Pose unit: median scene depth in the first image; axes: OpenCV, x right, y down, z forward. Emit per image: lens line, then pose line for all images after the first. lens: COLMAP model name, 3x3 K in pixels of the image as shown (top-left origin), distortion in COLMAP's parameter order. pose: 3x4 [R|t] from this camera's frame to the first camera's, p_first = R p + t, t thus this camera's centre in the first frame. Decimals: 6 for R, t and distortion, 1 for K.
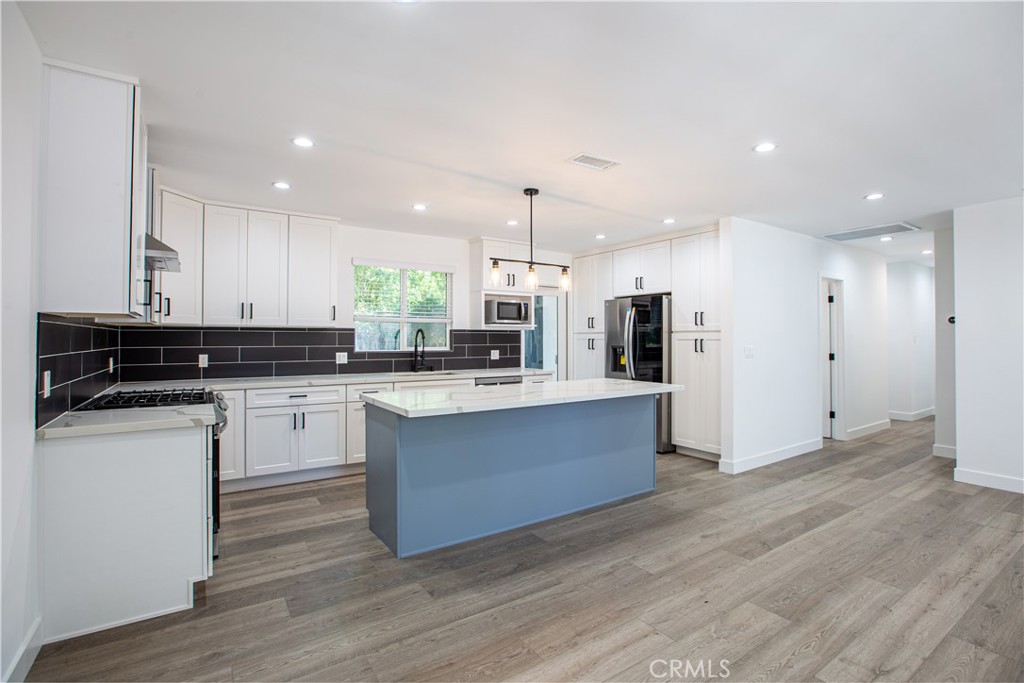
lens RADIAL K [[463.6, 0, 515.8], [0, 463.6, 338.6], [0, 0, 1]] dist [-0.058595, 0.025250]
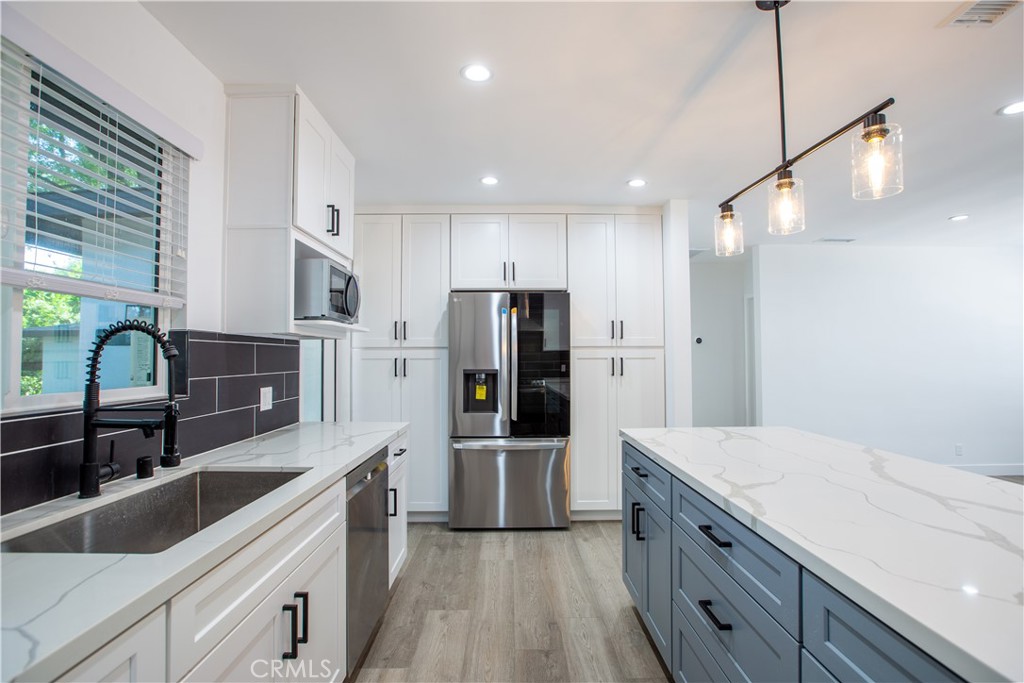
lens RADIAL K [[463.6, 0, 515.8], [0, 463.6, 338.6], [0, 0, 1]] dist [-0.058595, 0.025250]
pose [[0.536242, 0.031266, 0.843485, -0.280841], [0.003487, 0.999223, -0.039255, -0.000897], [-0.844057, 0.023992, 0.535716, 0.653348]]
